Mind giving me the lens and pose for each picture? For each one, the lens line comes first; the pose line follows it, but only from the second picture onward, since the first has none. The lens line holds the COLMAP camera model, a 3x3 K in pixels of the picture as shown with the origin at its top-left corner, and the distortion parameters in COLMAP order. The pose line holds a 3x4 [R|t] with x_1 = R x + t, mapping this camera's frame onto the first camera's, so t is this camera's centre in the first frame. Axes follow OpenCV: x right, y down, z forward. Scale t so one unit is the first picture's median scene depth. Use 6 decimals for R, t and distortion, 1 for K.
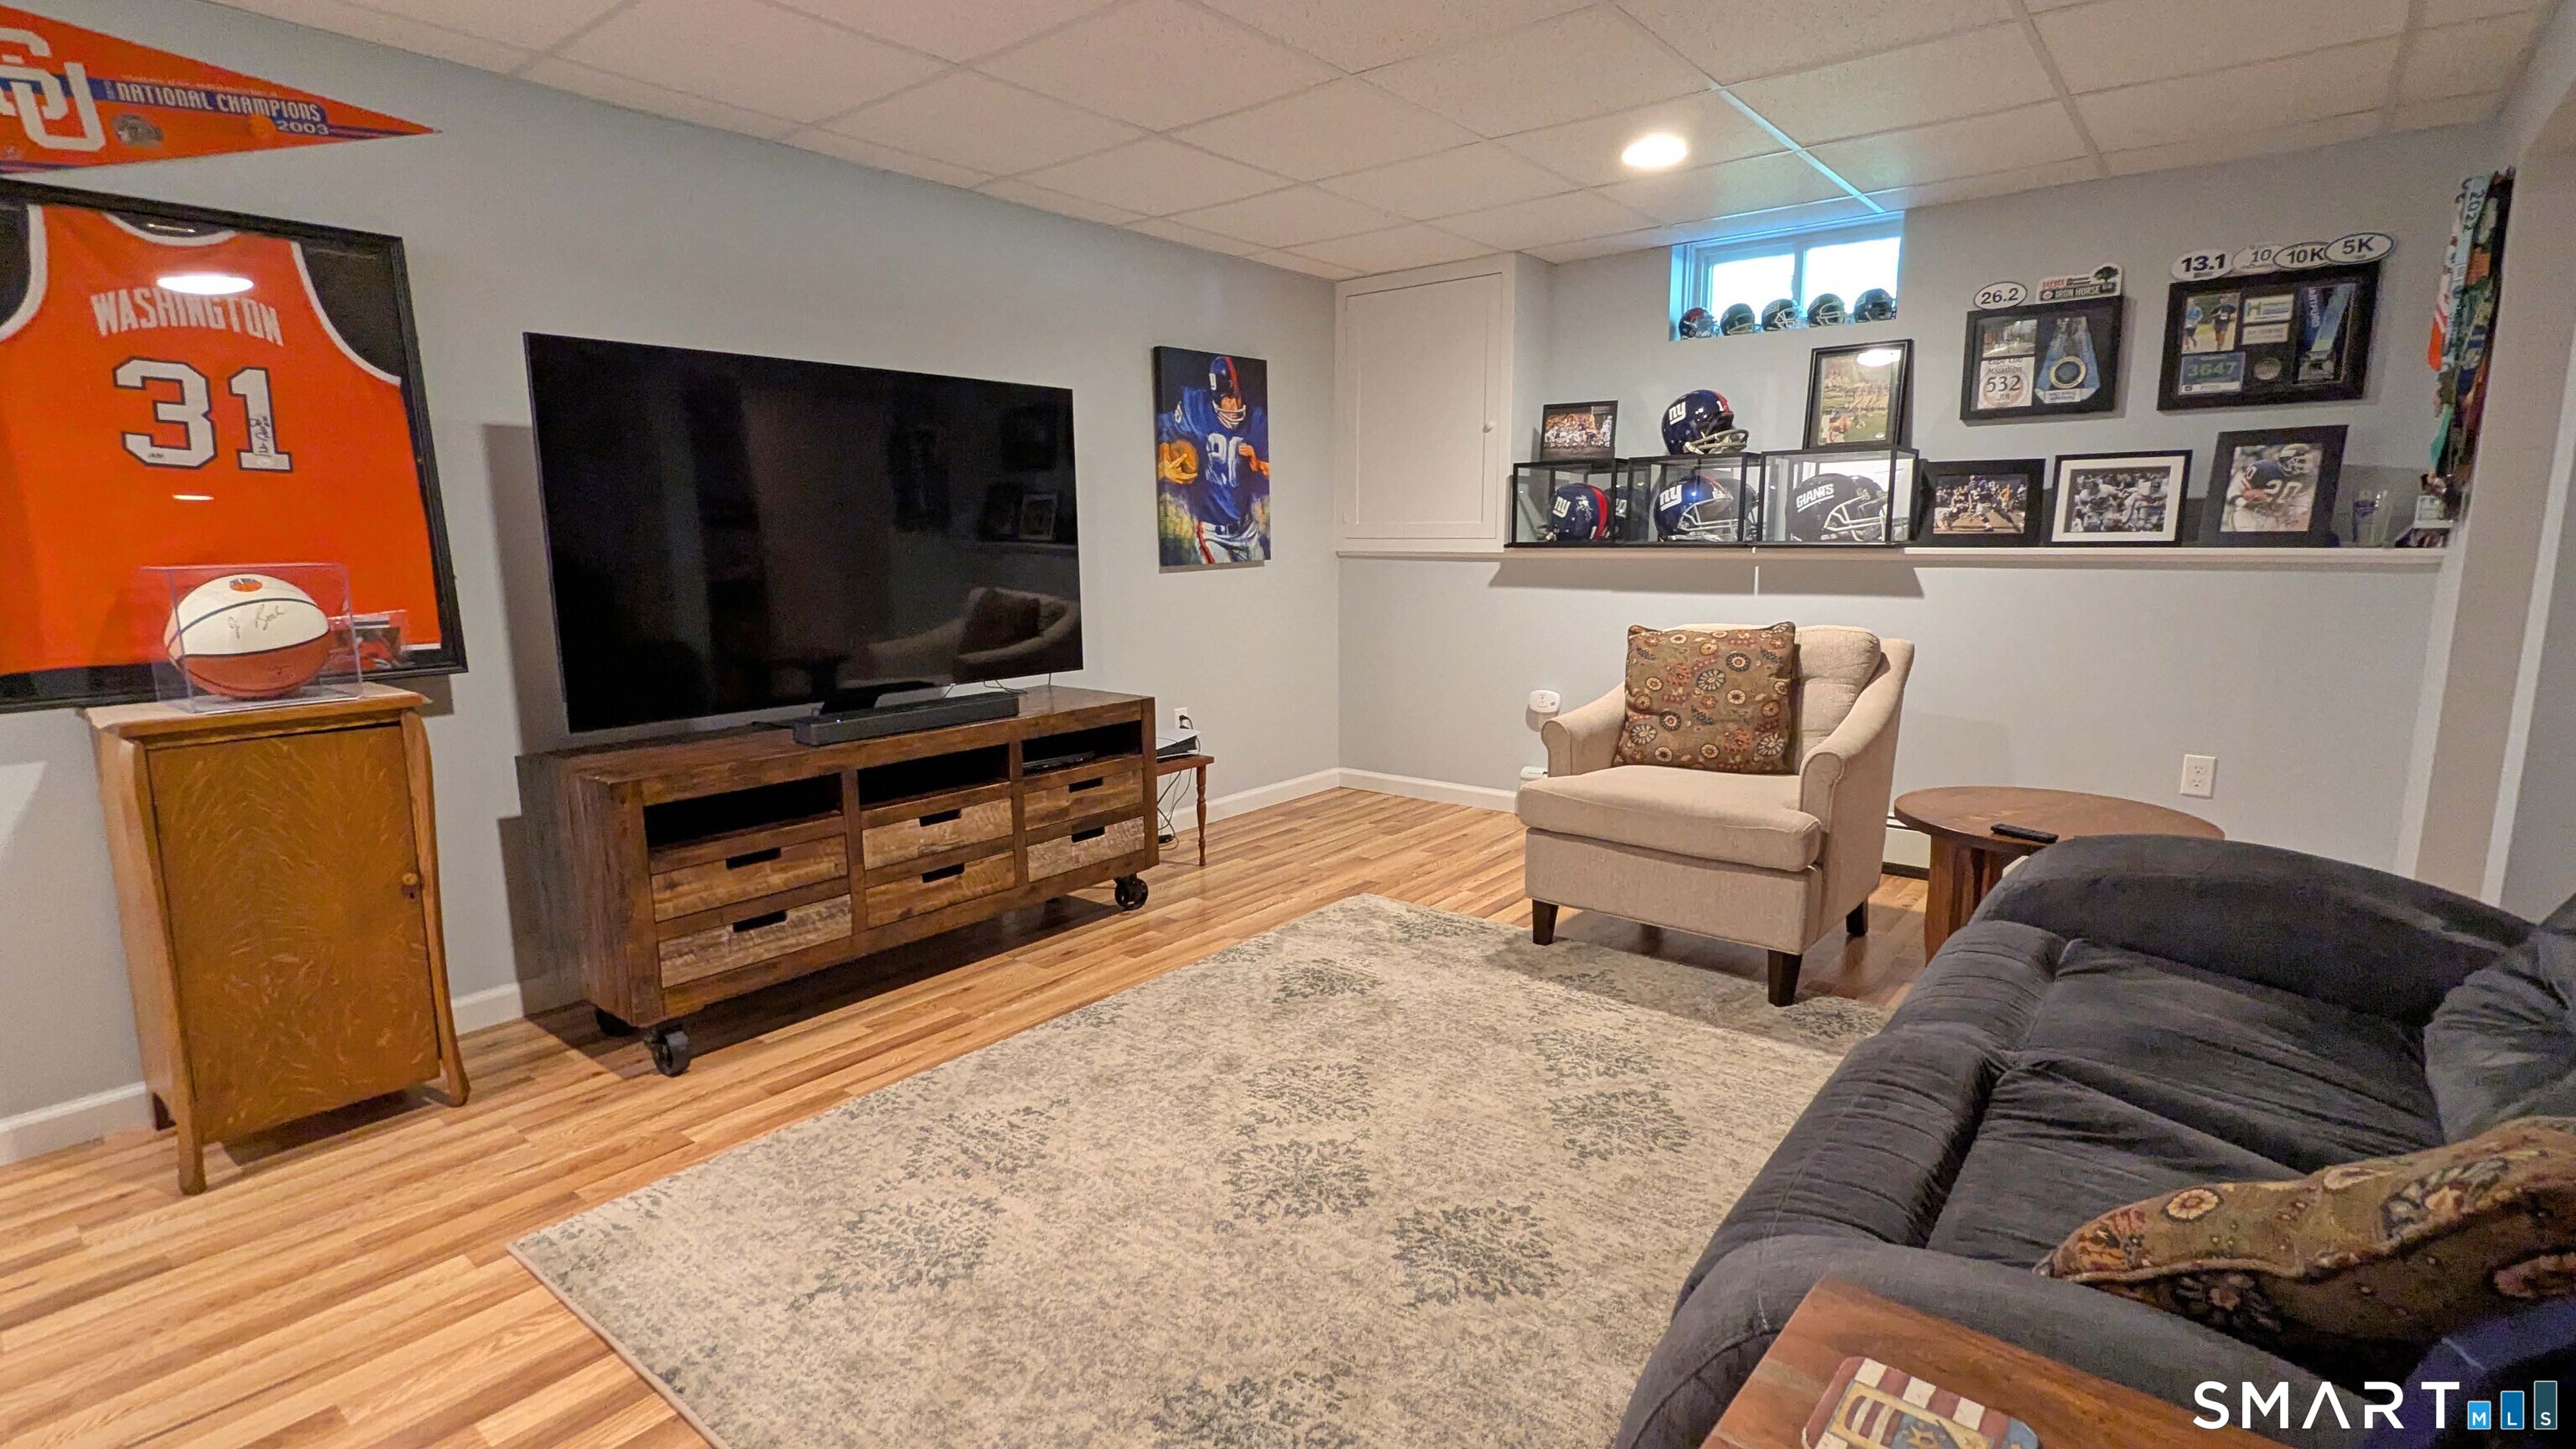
lens RADIAL K [[1211.3, 0, 1275.7], [0, 1211.3, 731.6], [0, 0, 1]] dist [-0.001803, 0.002021]
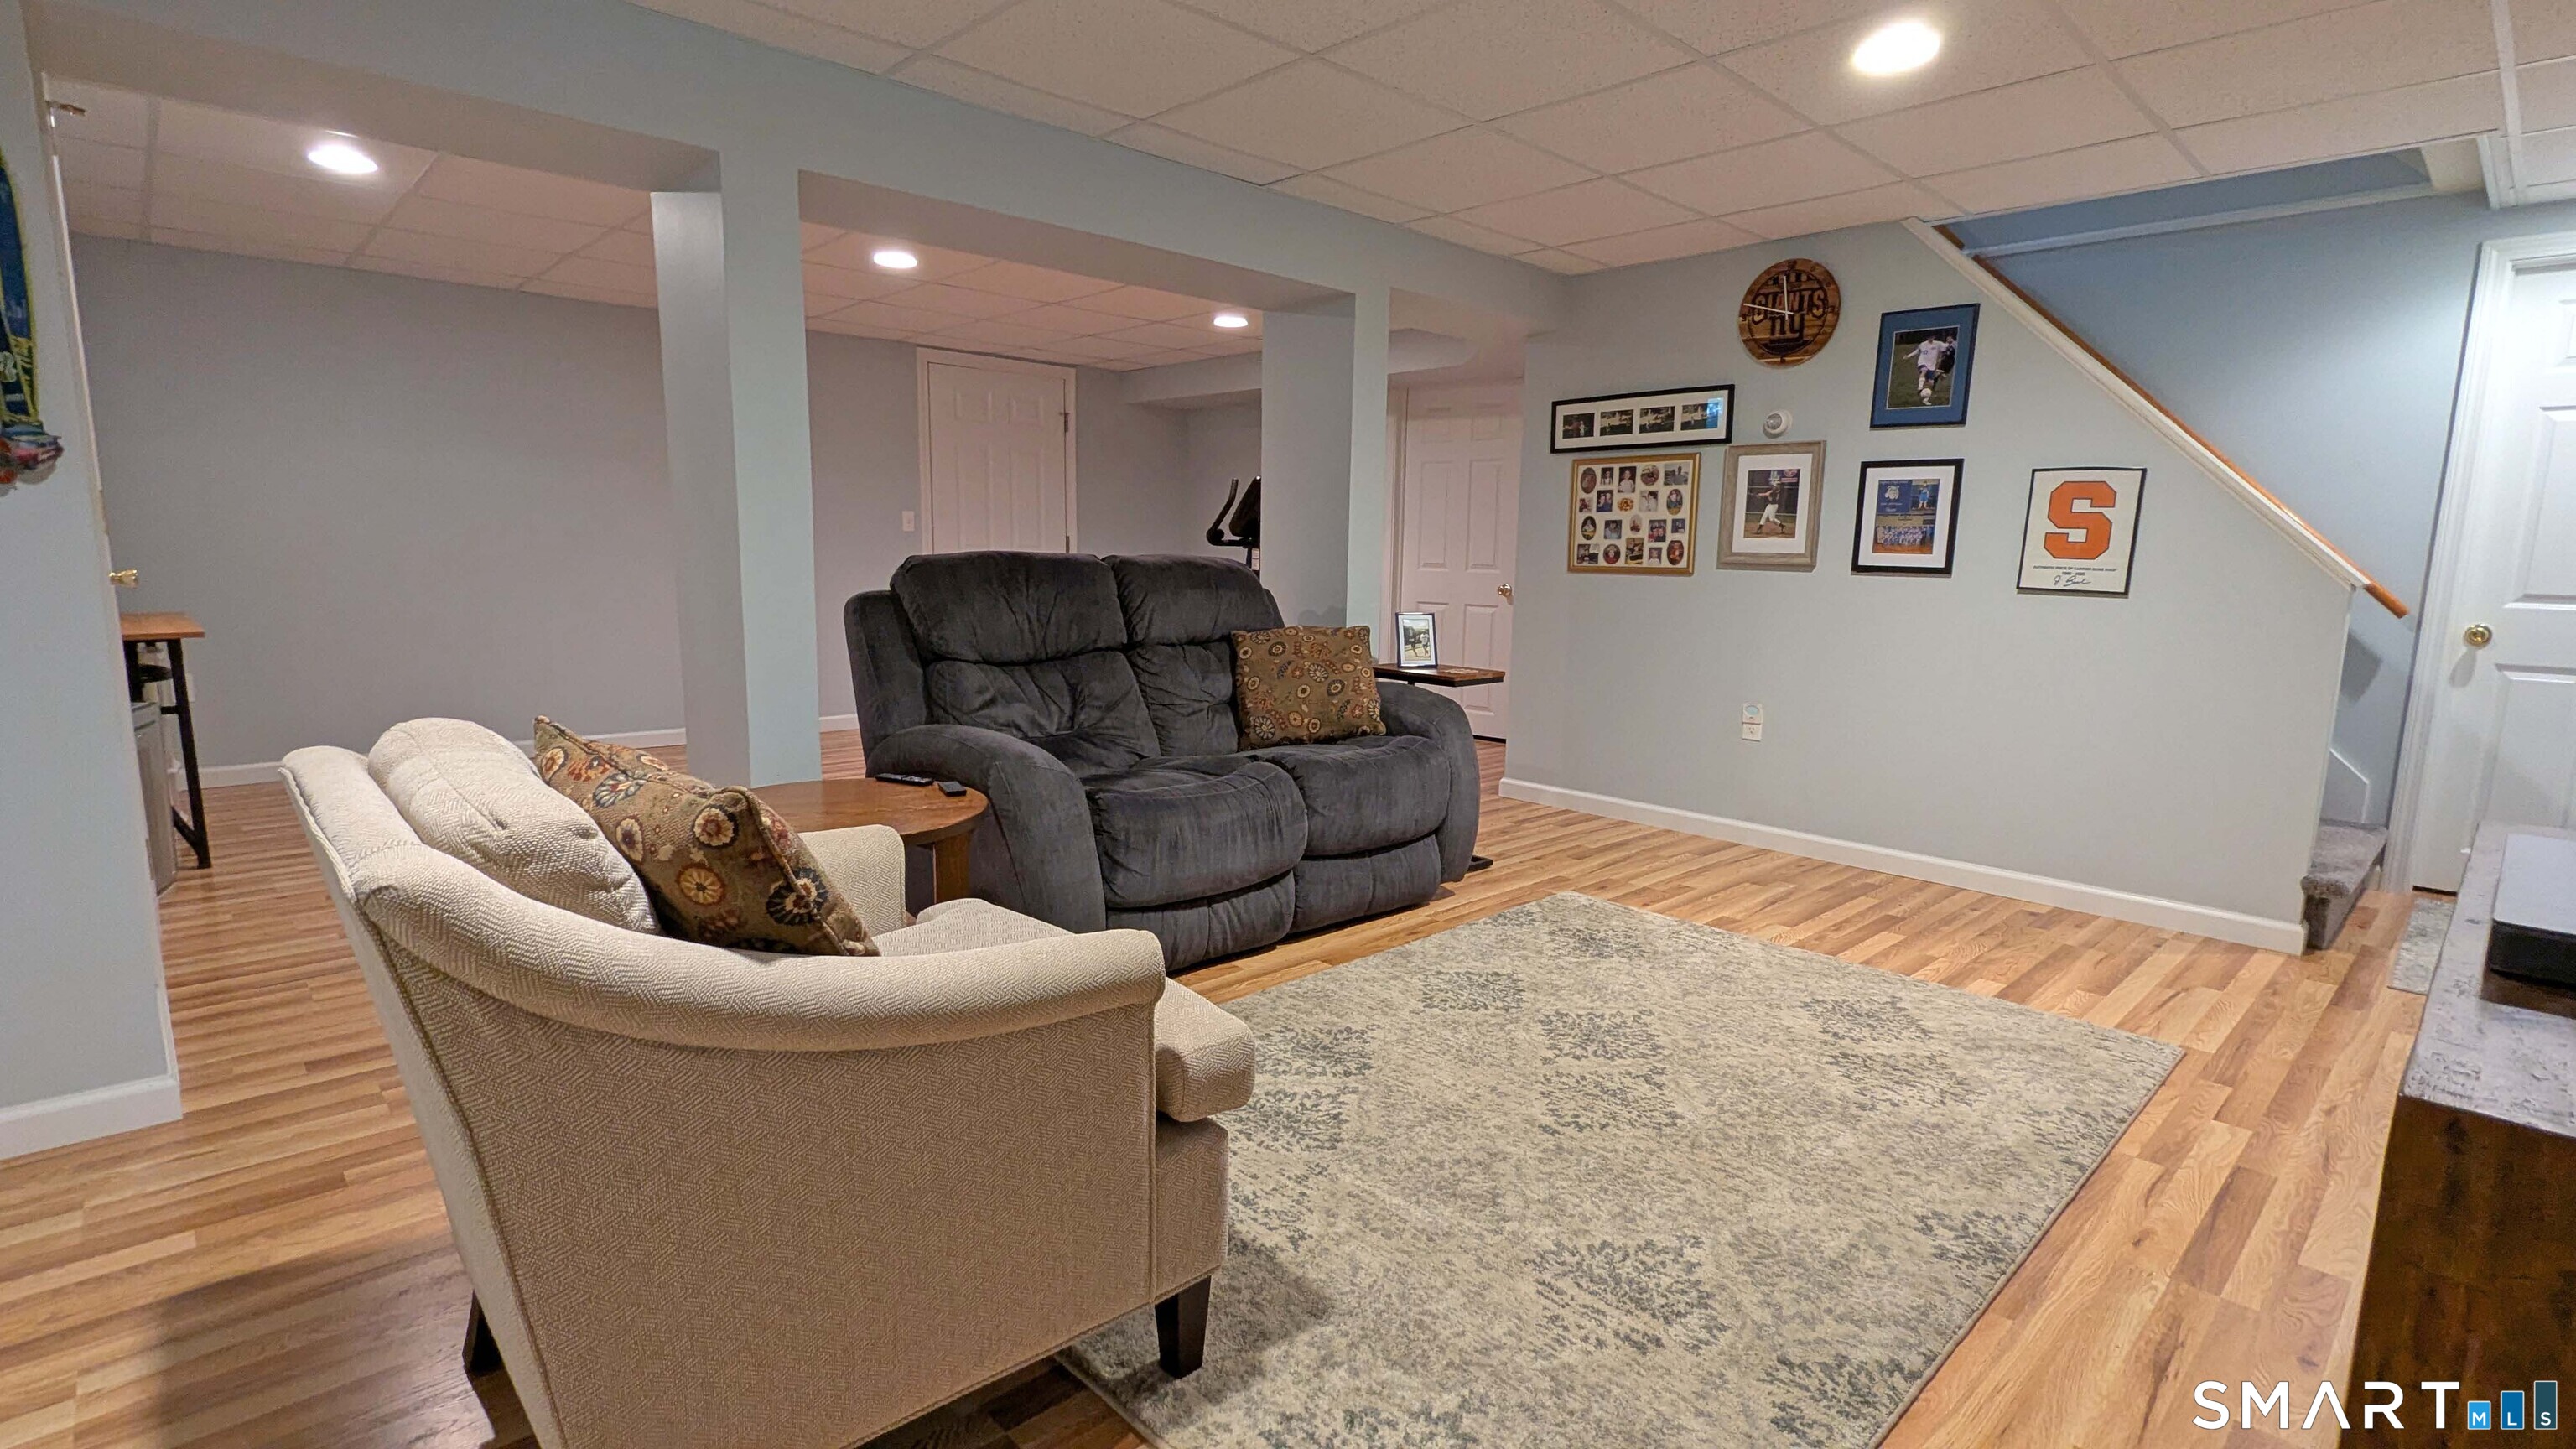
lens RADIAL K [[1211.3, 0, 1279.7], [0, 1211.3, 737.6], [0, 0, 1]] dist [-0.001803, 0.002021]
pose [[-0.991989, -0.028550, 0.123053, 0.111851], [0.012353, 0.947532, 0.319424, -0.182336], [-0.125716, 0.318385, -0.939589, 1.173414]]
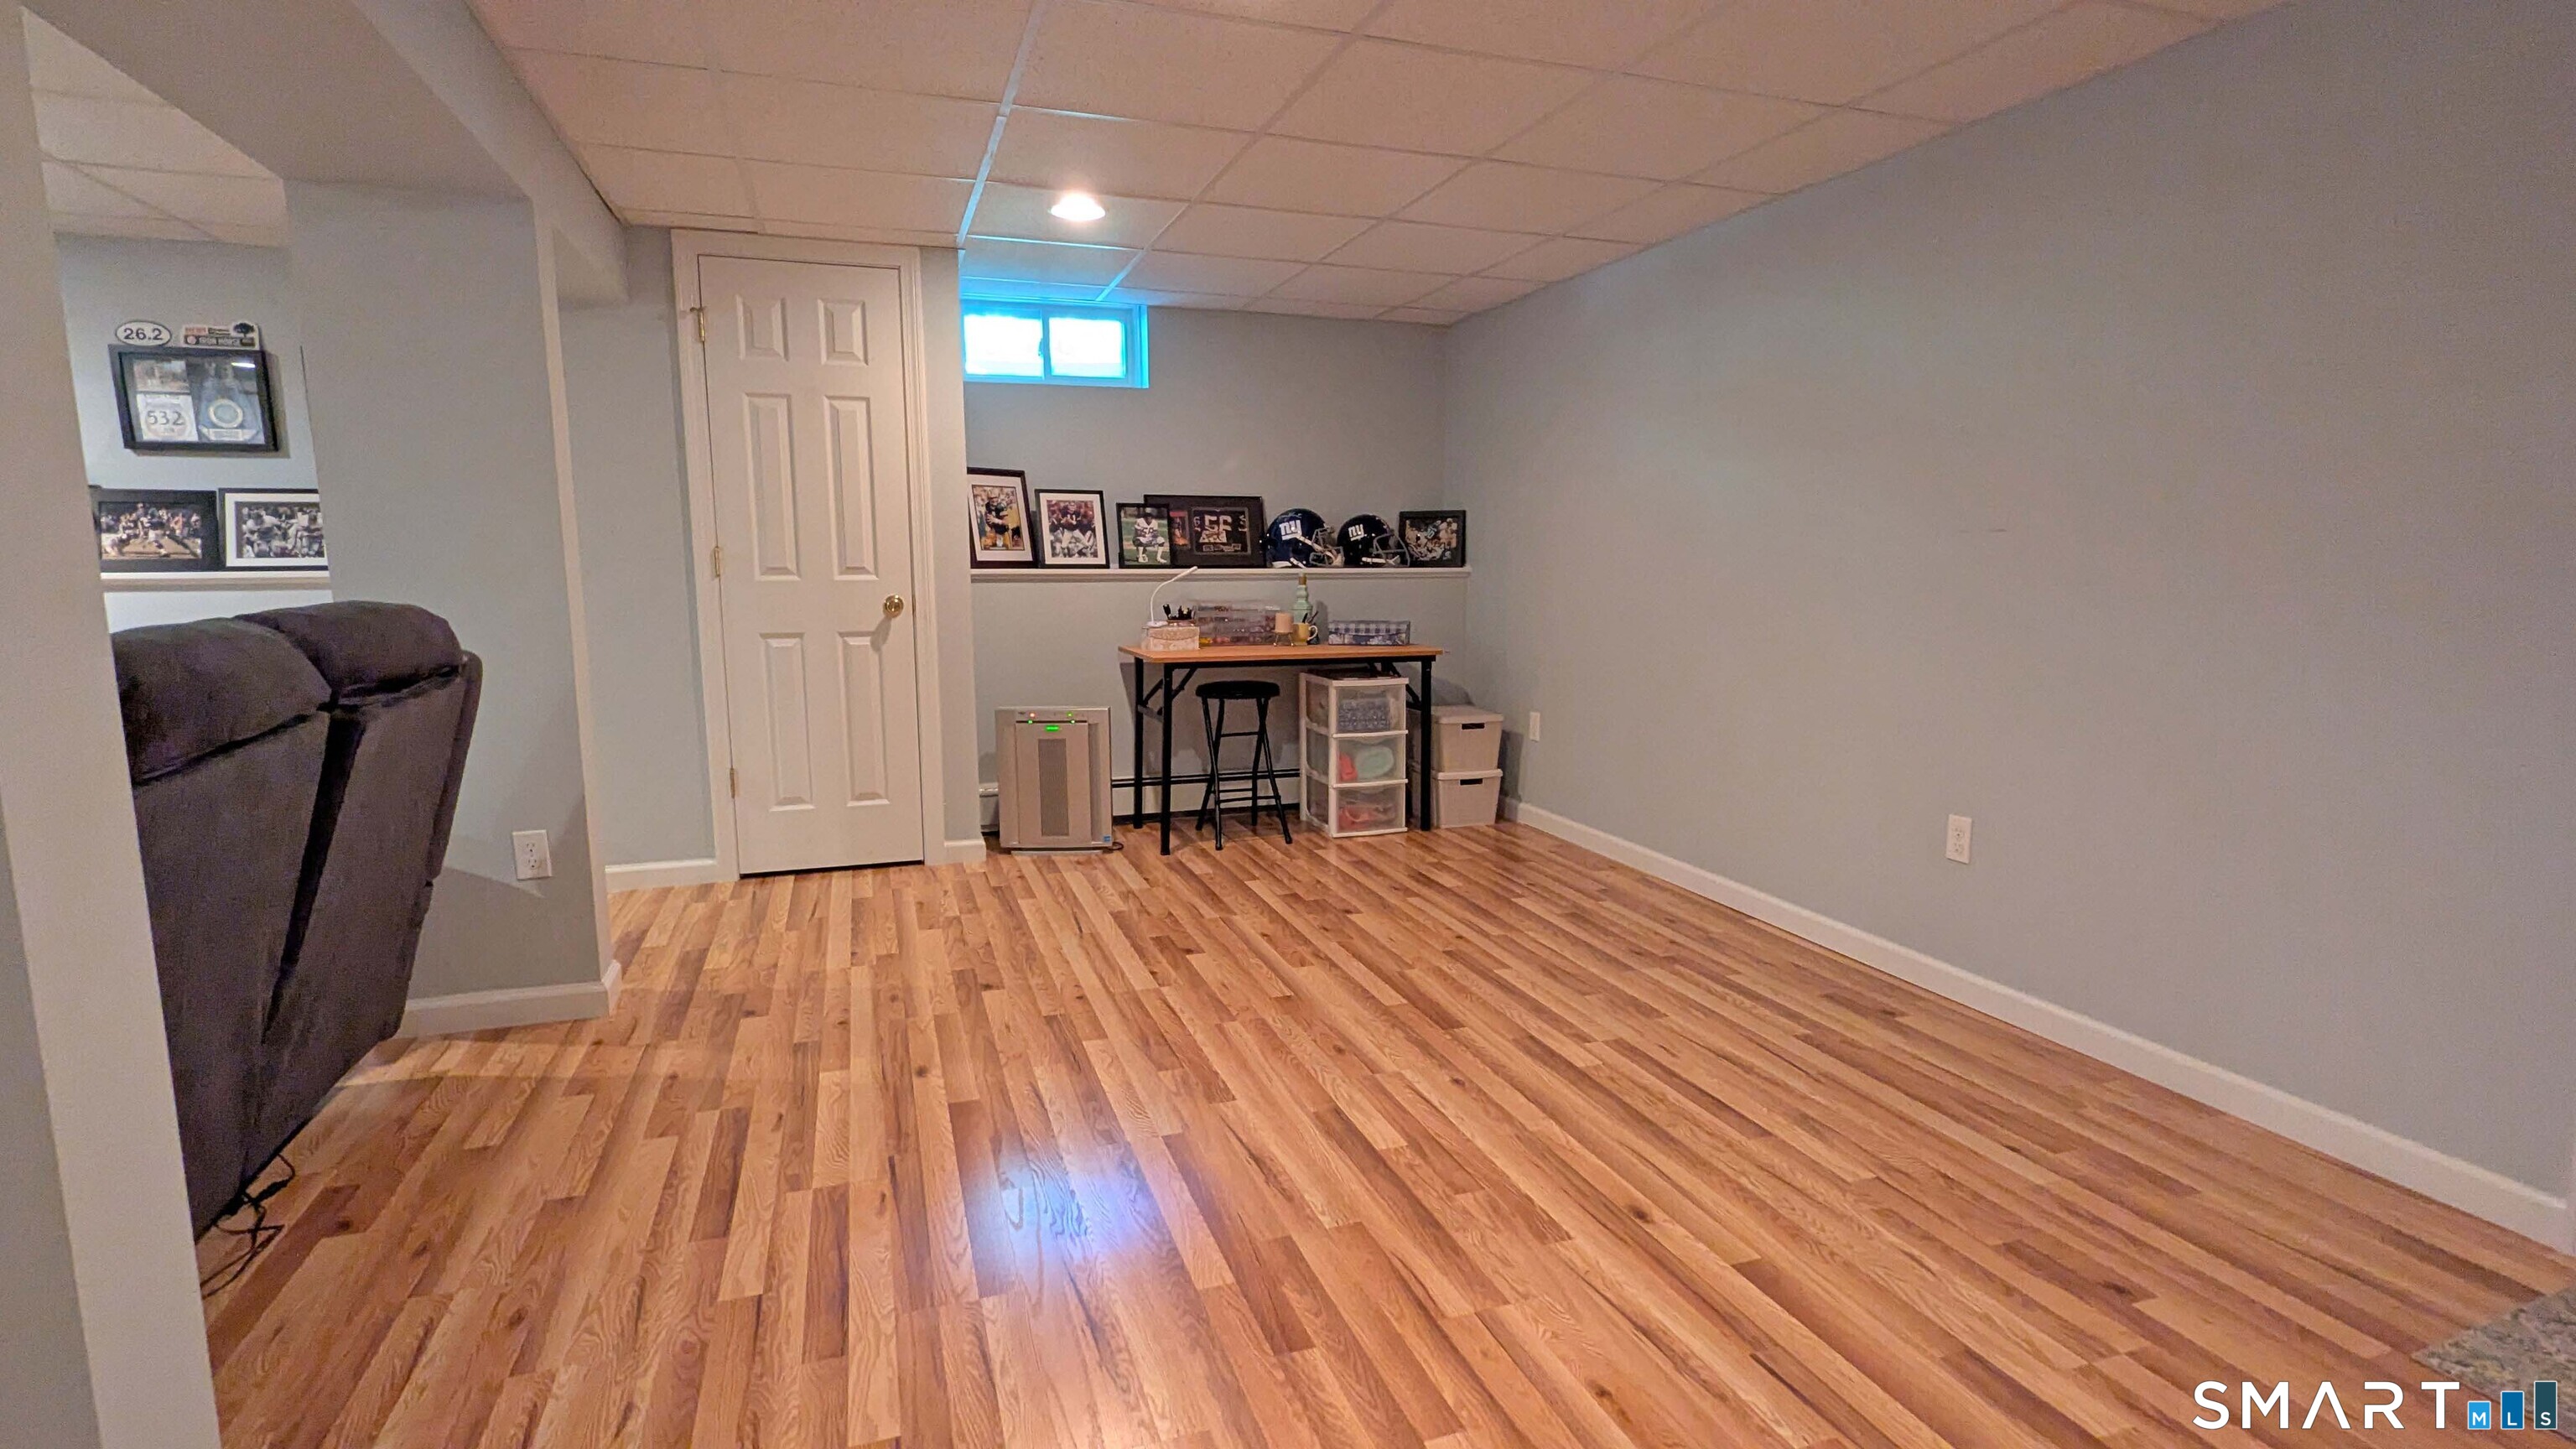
lens RADIAL K [[1211.3, 0, 1280.7], [0, 1211.3, 729.8], [0, 0, 1]] dist [-0.001803, 0.002021]
pose [[0.518260, -0.116349, 0.847272, 0.178078], [0.138278, 0.989067, 0.051239, 0.062541], [-0.843970, 0.090604, 0.528682, -0.356550]]
